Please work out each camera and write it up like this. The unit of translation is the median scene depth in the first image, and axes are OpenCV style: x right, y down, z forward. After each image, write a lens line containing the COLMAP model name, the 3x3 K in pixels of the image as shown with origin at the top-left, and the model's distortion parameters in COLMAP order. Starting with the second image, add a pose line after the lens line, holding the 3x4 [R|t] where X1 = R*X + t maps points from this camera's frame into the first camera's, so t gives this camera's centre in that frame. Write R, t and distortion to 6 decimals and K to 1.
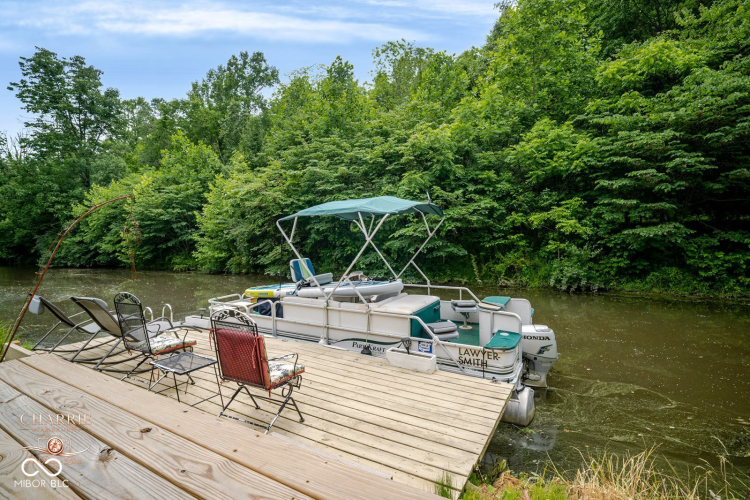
lens RADIAL K [[356.9, 0, 375.0], [0, 356.9, 250.0], [0, 0, 1]] dist [-0.001373, -0.000786]
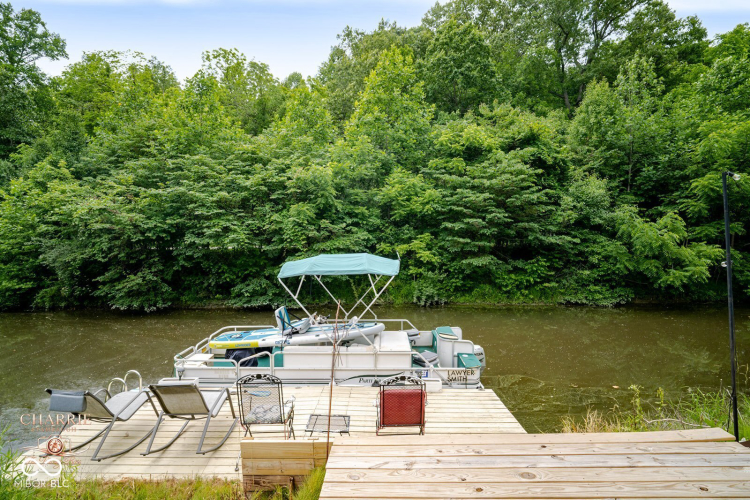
lens RADIAL K [[353.4, 0, 375.0], [0, 353.4, 250.0], [0, 0, 1]] dist [-0.002119, -0.000886]
pose [[0.876172, -0.000967, 0.481997, -0.226184], [0.013242, 0.999669, -0.022066, -0.059090], [-0.481816, 0.025716, 0.875895, -0.038799]]
